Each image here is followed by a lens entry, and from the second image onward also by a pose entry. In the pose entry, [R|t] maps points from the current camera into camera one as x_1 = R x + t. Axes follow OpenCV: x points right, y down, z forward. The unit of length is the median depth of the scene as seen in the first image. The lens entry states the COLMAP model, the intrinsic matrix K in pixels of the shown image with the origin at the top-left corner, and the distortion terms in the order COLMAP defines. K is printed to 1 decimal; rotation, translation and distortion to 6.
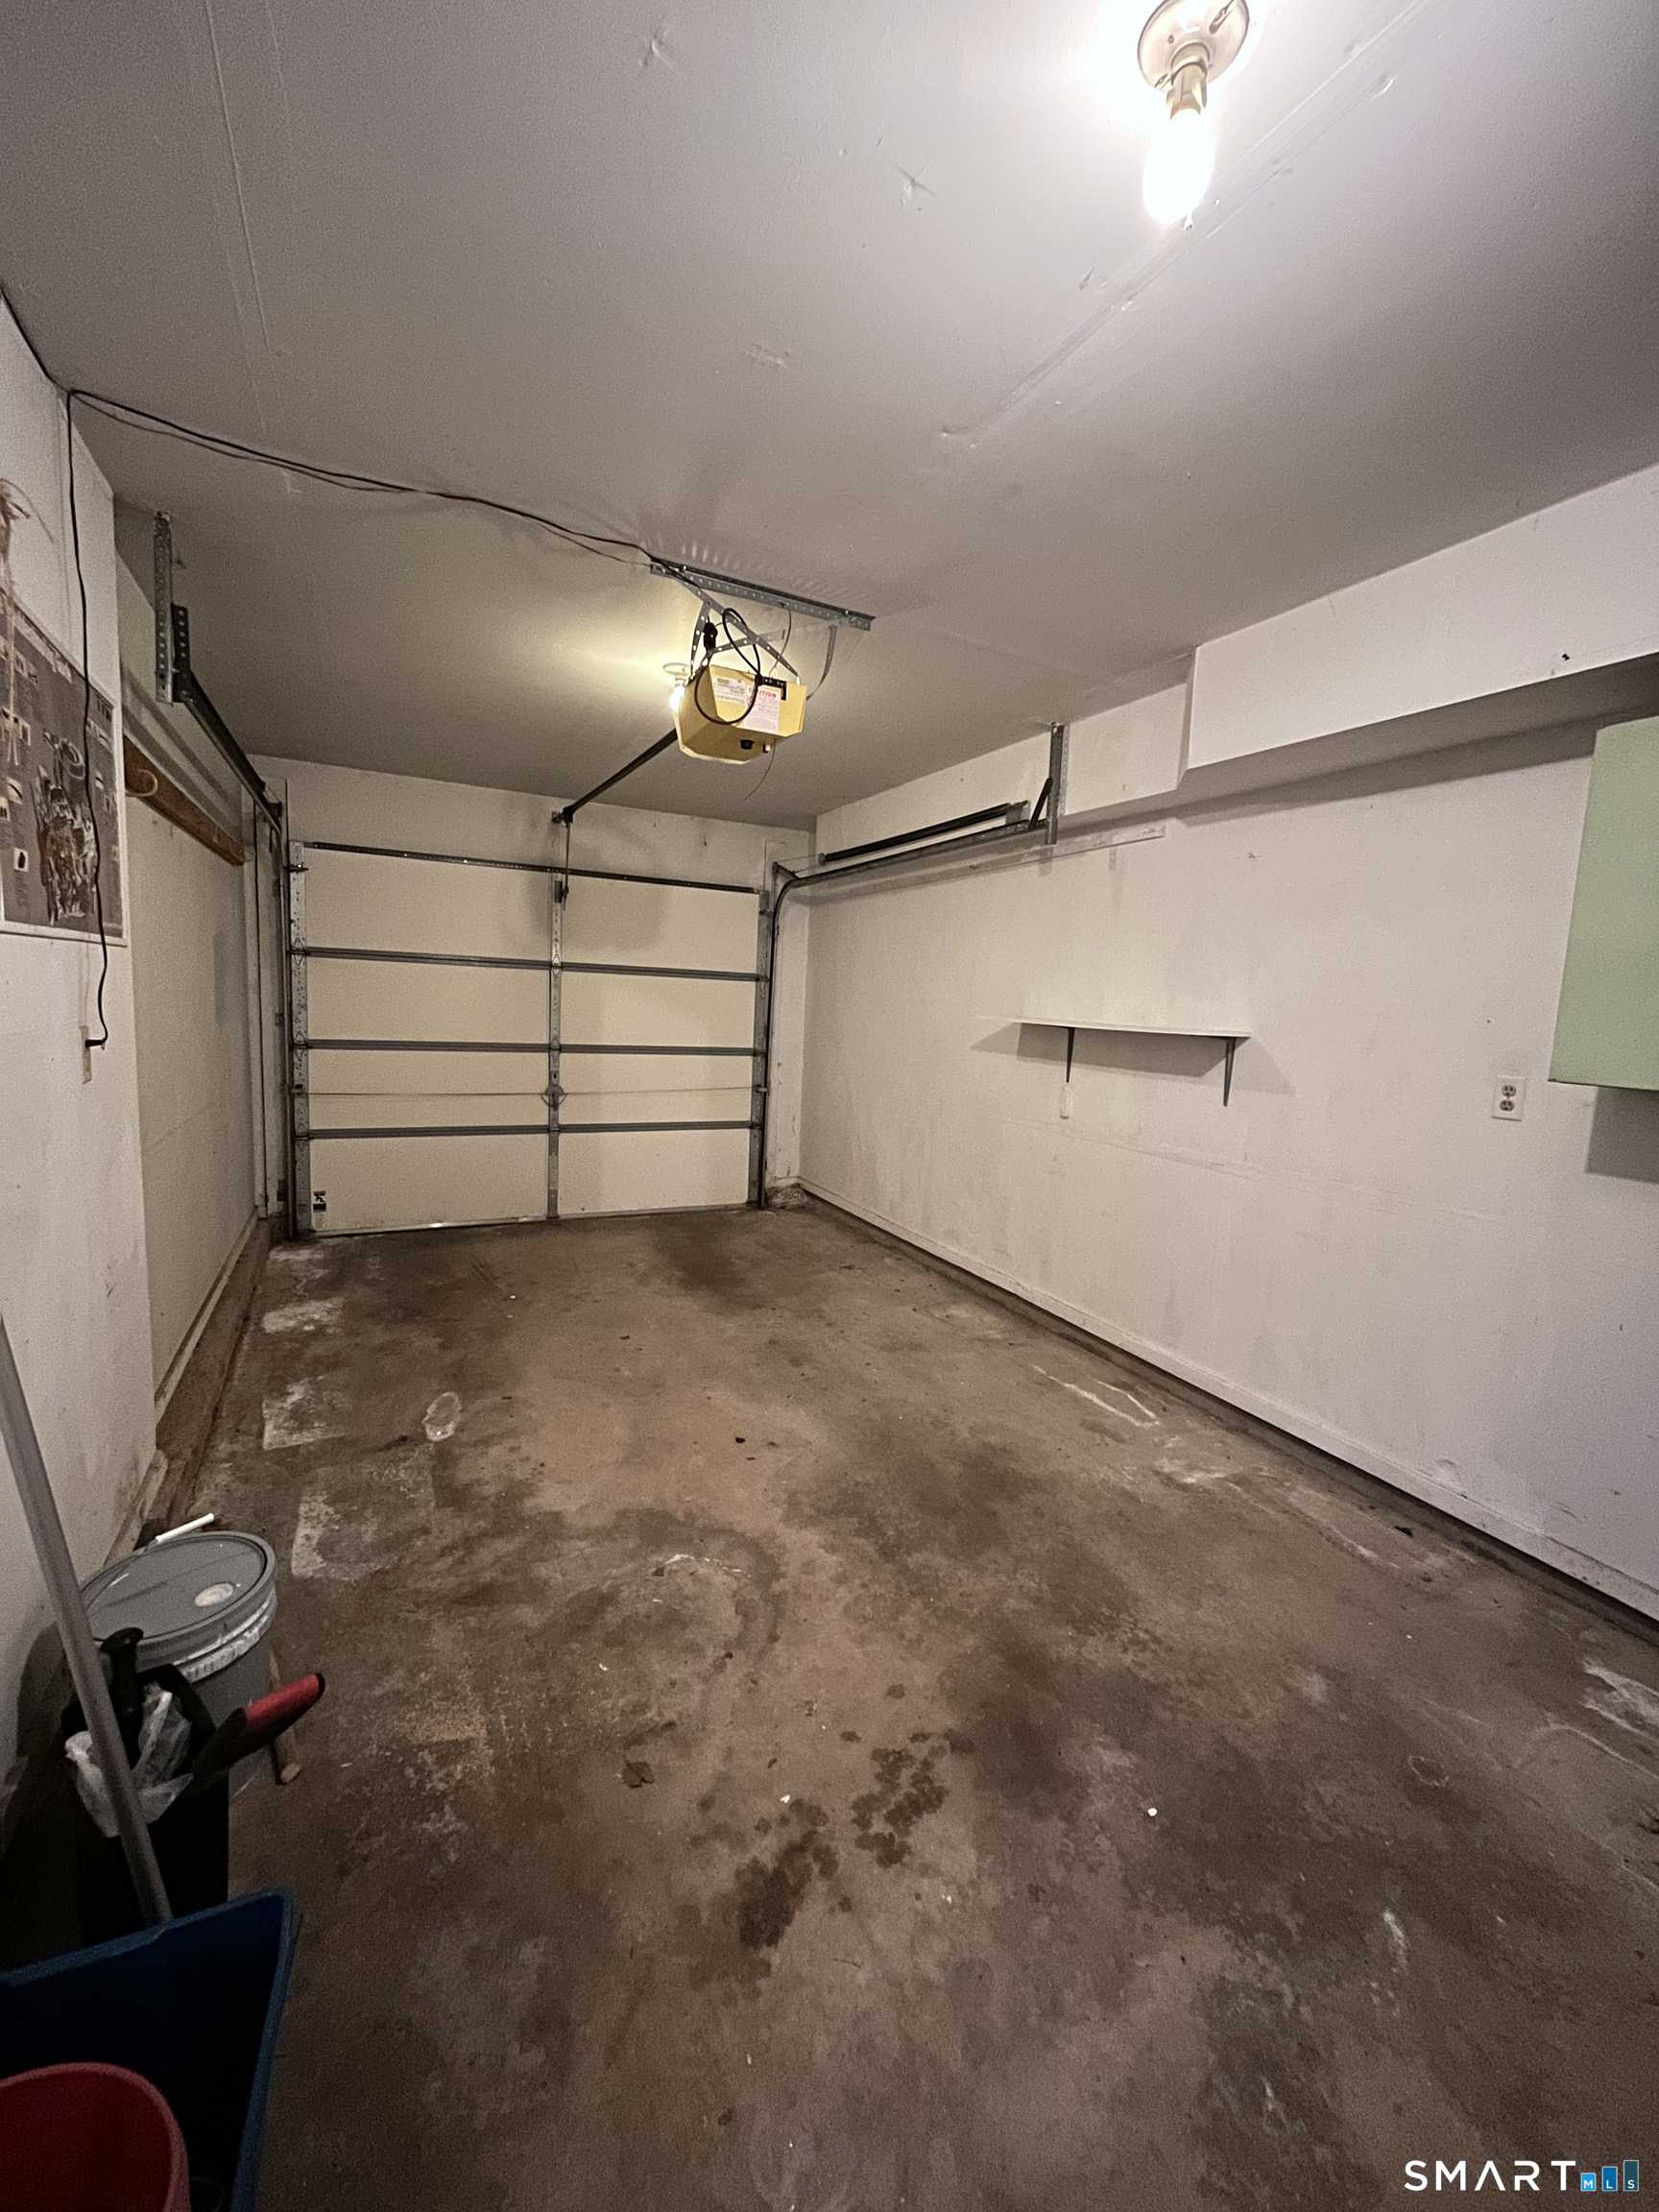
lens RADIAL K [[890.9, 0, 832.4], [0, 890.9, 1111.6], [0, 0, 1]] dist [-0.002385, -0.000366]
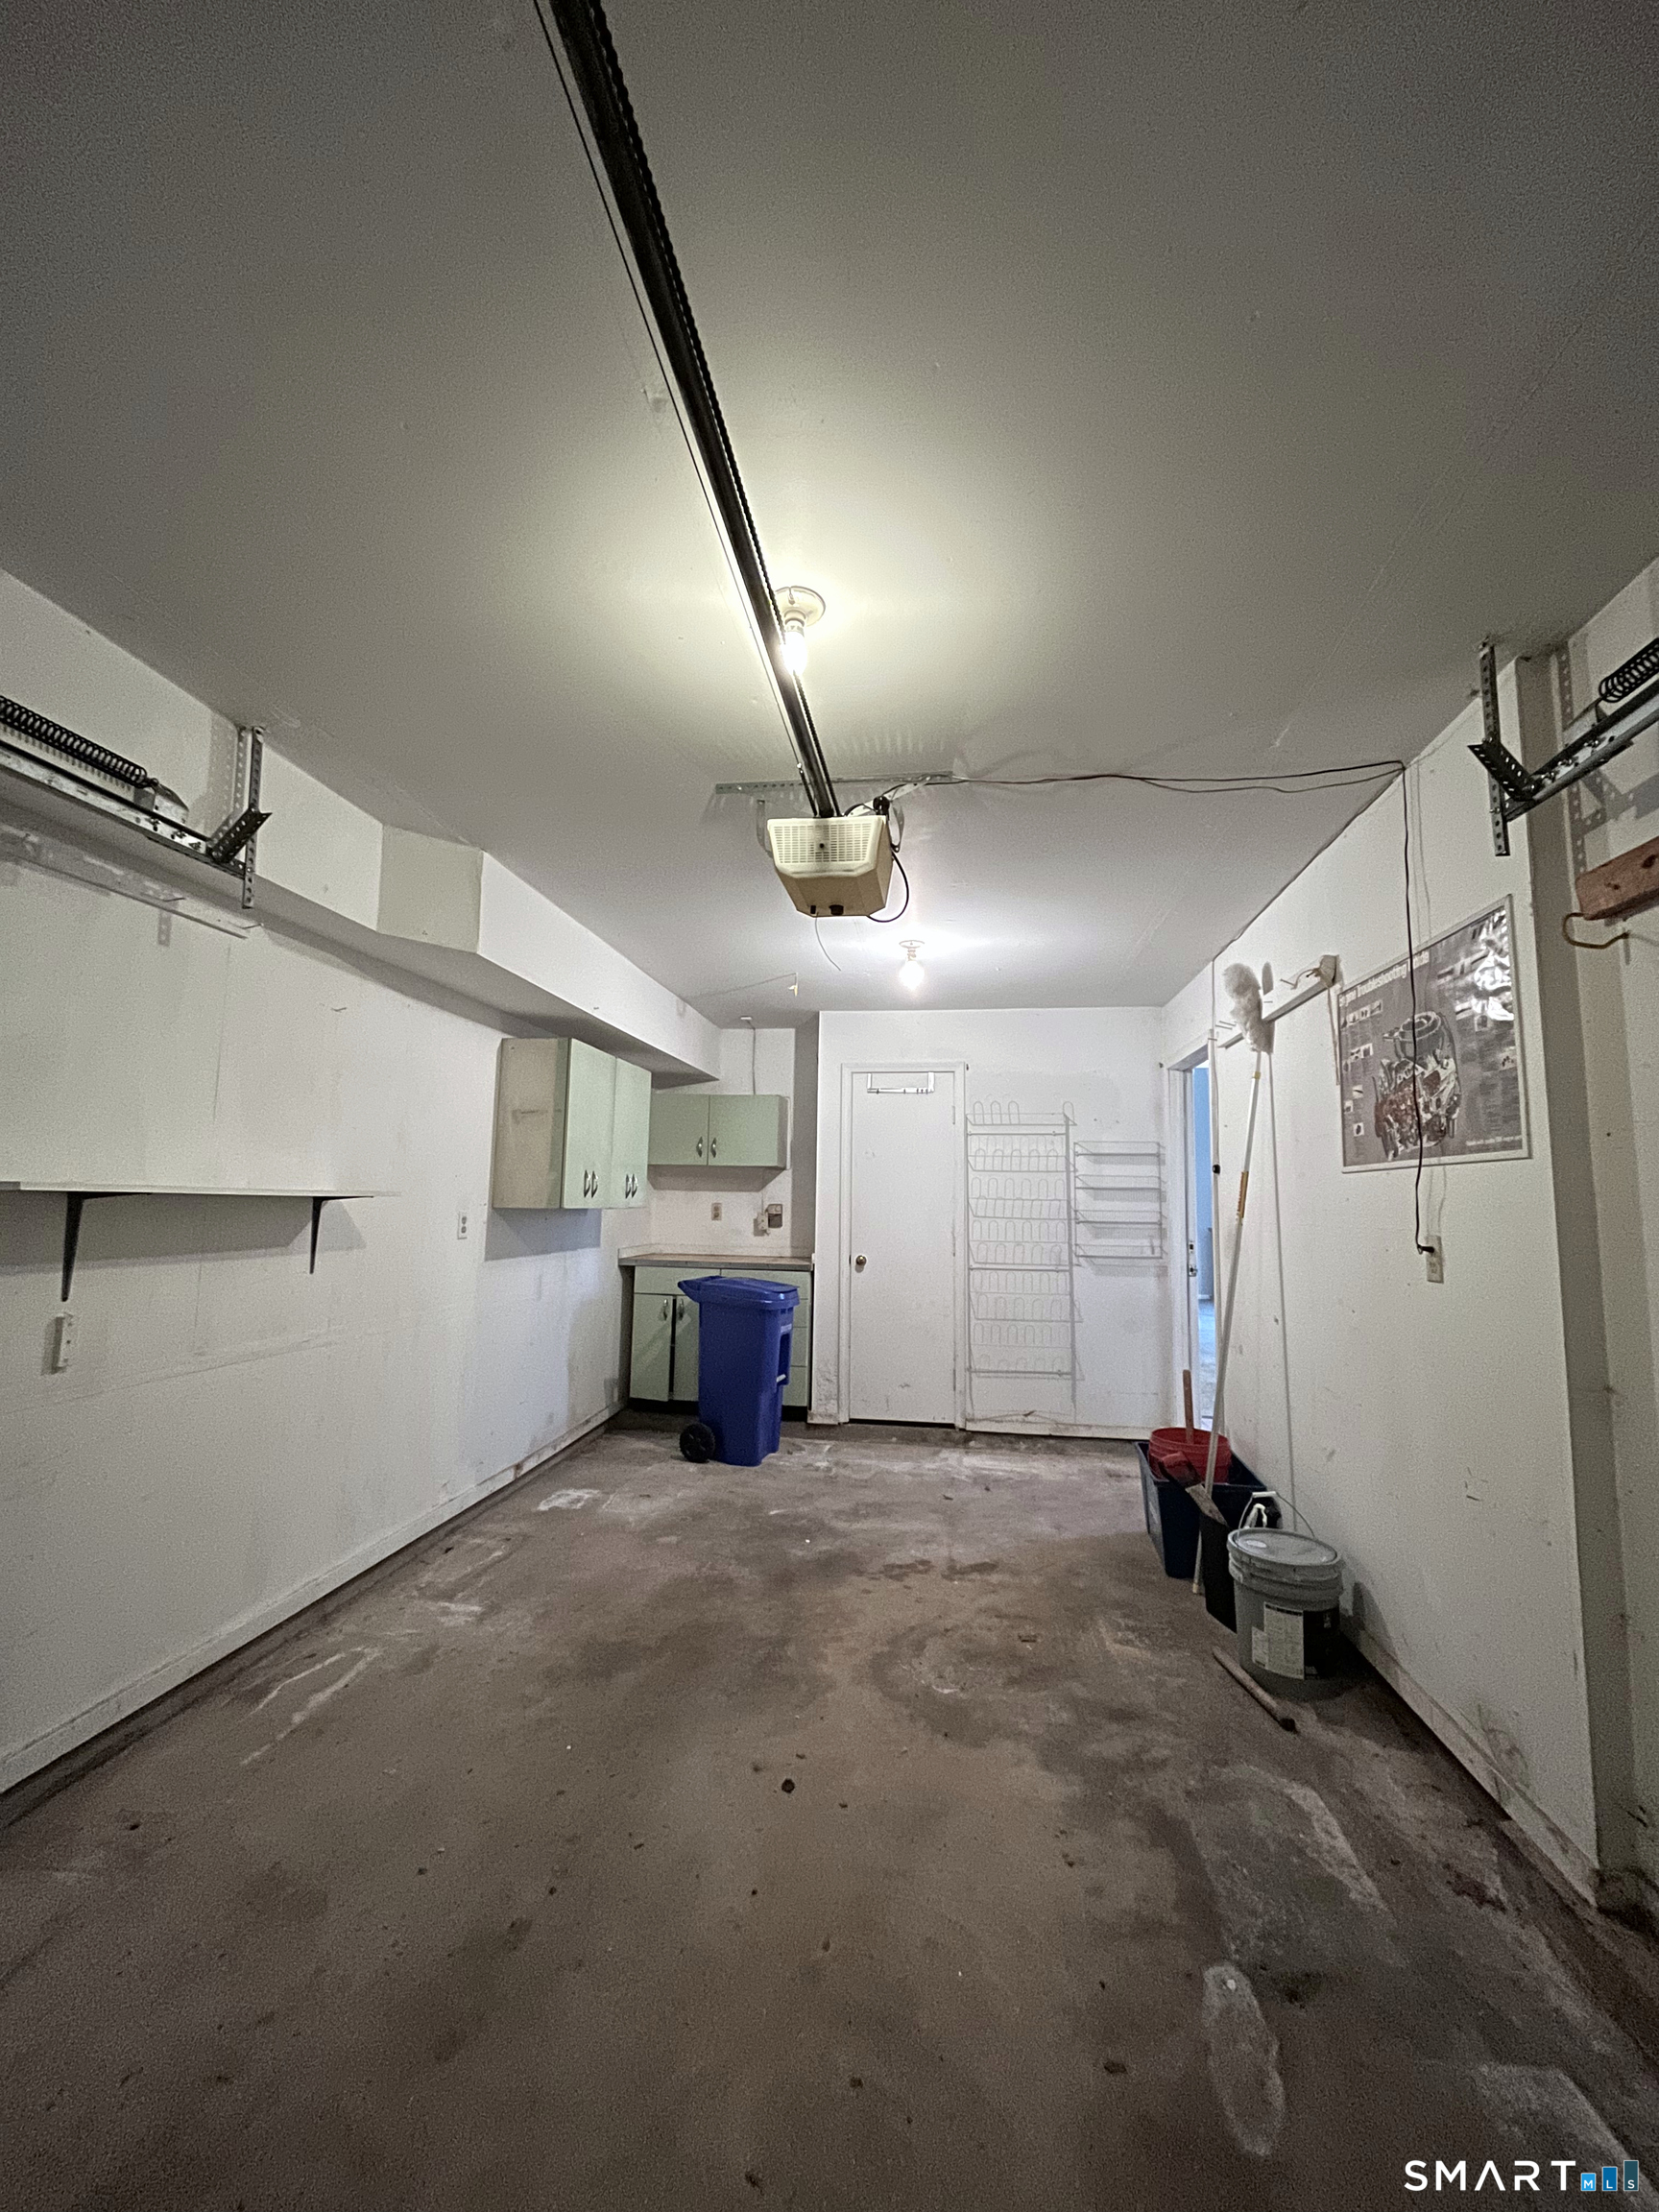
lens RADIAL K [[890.9, 0, 826.7], [0, 890.9, 1102.1], [0, 0, 1]] dist [-0.002385, -0.000366]
pose [[-0.816949, 0.007677, 0.576659, -0.672707], [0.022244, 0.999587, 0.018206, -0.245263], [-0.576281, 0.027701, -0.816782, 1.901517]]
